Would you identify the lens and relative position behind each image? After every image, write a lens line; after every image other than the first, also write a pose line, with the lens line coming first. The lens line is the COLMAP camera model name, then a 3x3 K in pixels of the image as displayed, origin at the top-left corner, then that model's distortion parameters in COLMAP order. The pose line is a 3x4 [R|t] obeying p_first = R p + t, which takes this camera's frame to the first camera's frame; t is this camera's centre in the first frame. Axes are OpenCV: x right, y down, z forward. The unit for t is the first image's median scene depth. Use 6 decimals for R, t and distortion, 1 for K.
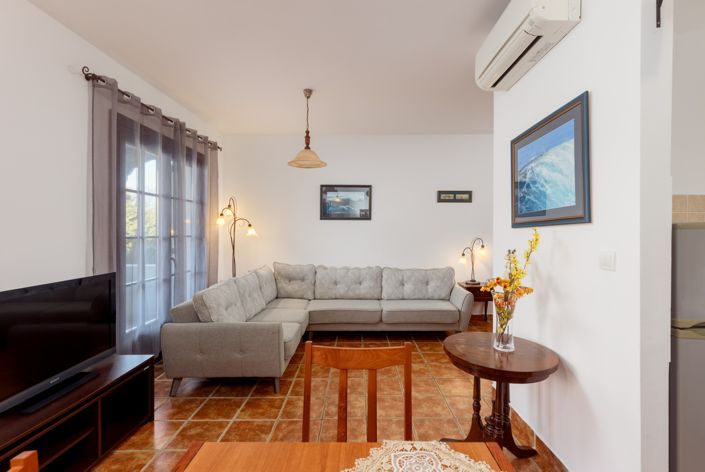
lens RADIAL K [[321.6, 0, 356.3], [0, 321.6, 232.5], [0, 0, 1]] dist [0.004895, 0.000060]
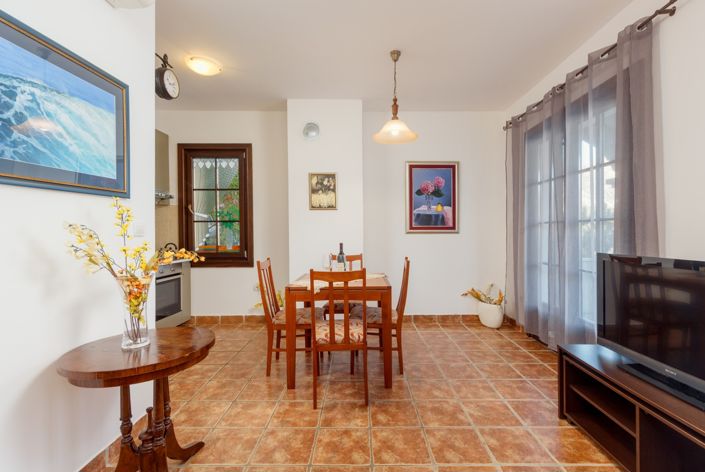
lens RADIAL K [[326.3, 0, 364.5], [0, 326.3, 231.8], [0, 0, 1]] dist [-0.000973, 0.000740]
pose [[-0.999929, 0.003178, -0.011503, -0.073944], [0.003188, 0.999995, -0.000856, 0.055707], [0.011500, -0.000893, -0.999933, 1.286258]]
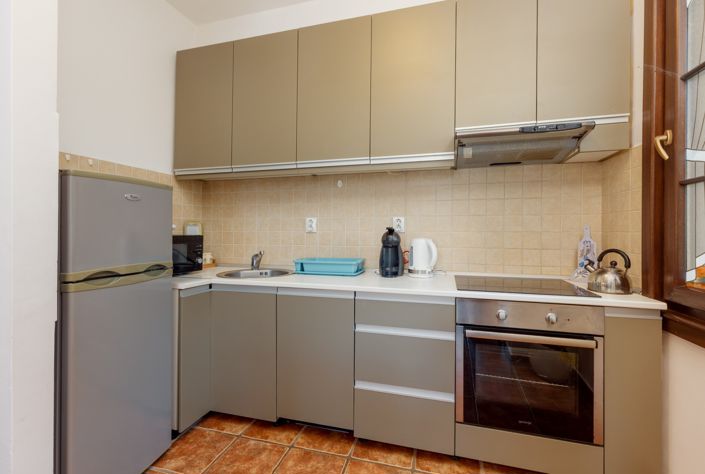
lens RADIAL K [[321.6, 0, 354.6], [0, 321.6, 231.2], [0, 0, 1]] dist [0.004895, 0.000060]
pose [[0.264342, -0.000128, 0.964429, 0.159386], [-0.001240, 0.999999, 0.000472, 0.072950], [-0.964428, -0.001321, 0.264342, -0.014309]]
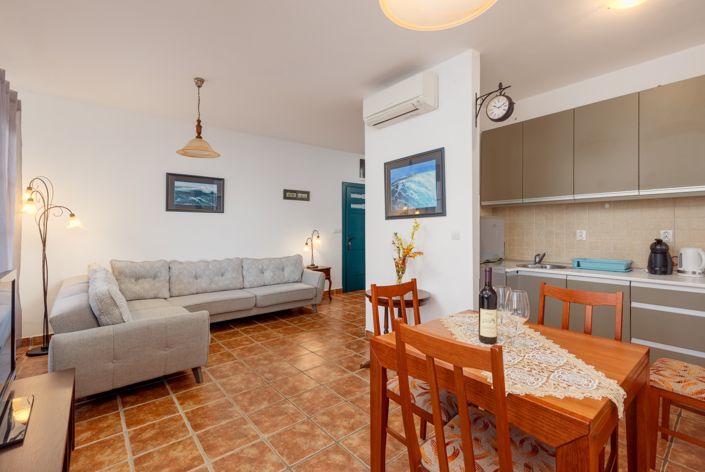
lens RADIAL K [[321.6, 0, 353.2], [0, 321.6, 226.9], [0, 0, 1]] dist [0.004895, 0.000060]
pose [[0.771657, 0.001795, 0.636036, -0.537183], [0.004316, 0.999958, -0.008058, 0.028568], [-0.636024, 0.008963, 0.771617, -0.075831]]
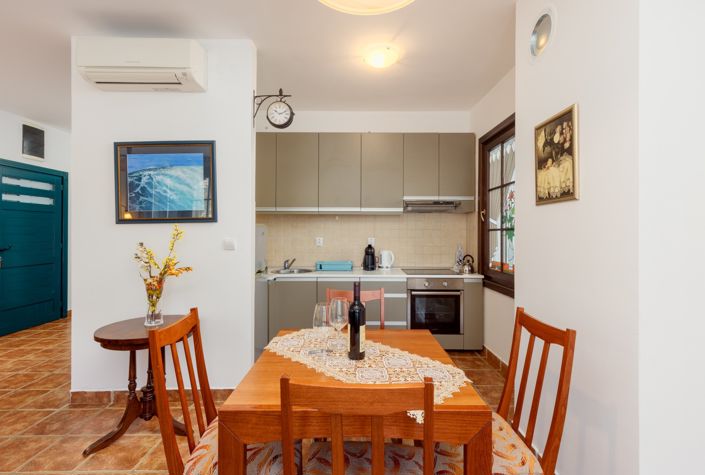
lens RADIAL K [[321.6, 0, 357.4], [0, 321.6, 232.3], [0, 0, 1]] dist [0.004895, 0.000060]
pose [[-0.011707, 0.003566, 0.999925, -0.529848], [-0.002825, 0.999990, -0.003599, 0.014326], [-0.999927, -0.002867, -0.011697, 0.180896]]
